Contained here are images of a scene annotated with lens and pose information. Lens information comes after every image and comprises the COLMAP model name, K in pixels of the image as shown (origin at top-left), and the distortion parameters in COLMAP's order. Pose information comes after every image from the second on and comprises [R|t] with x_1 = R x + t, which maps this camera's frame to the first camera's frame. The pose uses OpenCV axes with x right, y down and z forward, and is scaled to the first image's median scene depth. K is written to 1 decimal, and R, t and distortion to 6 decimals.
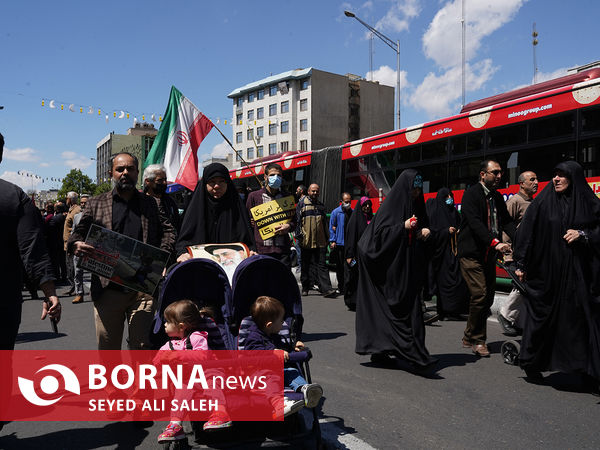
lens RADIAL K [[697.4, 0, 297.0], [0, 697.4, 221.8], [0, 0, 1]] dist [-0.034208, 0.000000]
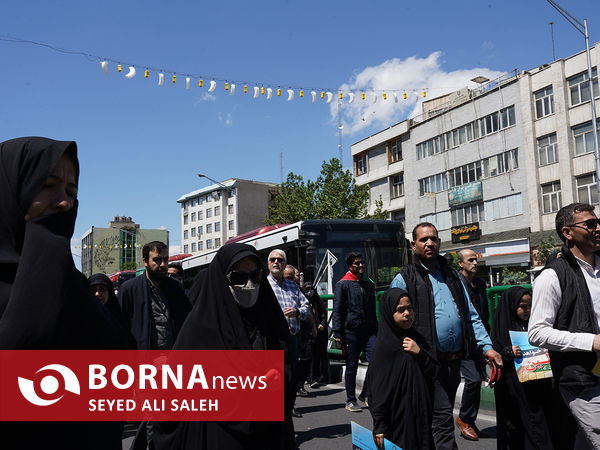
lens RADIAL K [[697.4, 0, 296.9], [0, 697.4, 217.7], [0, 0, 1]] dist [-0.034208, 0.000000]
pose [[0.999417, -0.034115, 0.000933, 0.123213], [0.034007, 0.993203, -0.111320, -0.006093], [0.002871, 0.111287, 0.993784, -0.254014]]
